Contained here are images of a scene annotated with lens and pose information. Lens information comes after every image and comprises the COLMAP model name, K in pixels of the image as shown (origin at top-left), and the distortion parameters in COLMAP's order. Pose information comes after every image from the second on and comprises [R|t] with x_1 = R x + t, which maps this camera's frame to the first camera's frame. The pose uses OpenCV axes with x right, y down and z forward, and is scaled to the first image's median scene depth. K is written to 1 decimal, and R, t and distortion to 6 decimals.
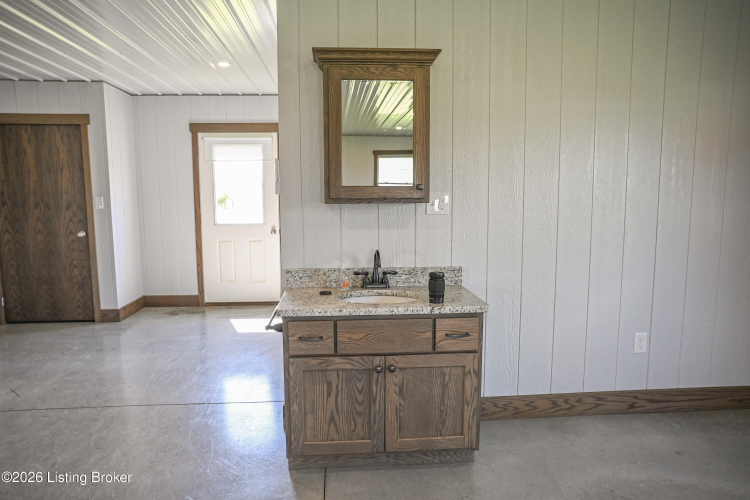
lens RADIAL K [[491.5, 0, 380.9], [0, 491.5, 247.9], [0, 0, 1]] dist [-0.017338, 0.005229]
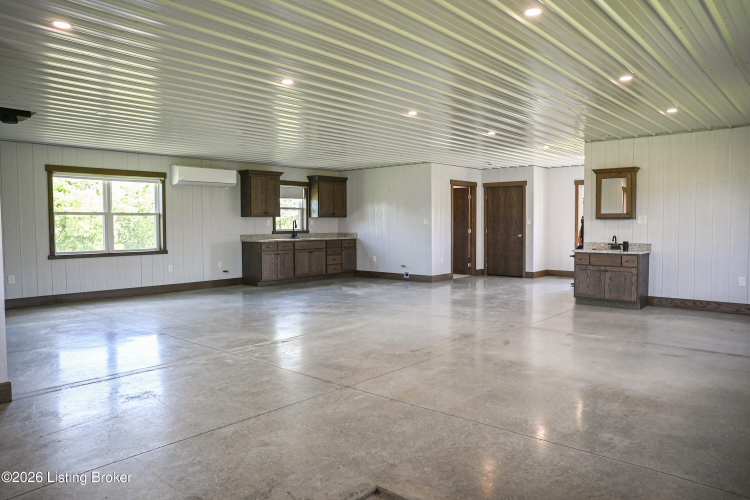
lens RADIAL K [[491.5, 0, 378.7], [0, 491.5, 249.0], [0, 0, 1]] dist [-0.017338, 0.005229]
pose [[0.681647, 0.040794, -0.730543, 1.021355], [-0.075043, 0.997077, -0.014343, 0.201621], [0.727823, 0.064599, 0.682716, -1.734968]]
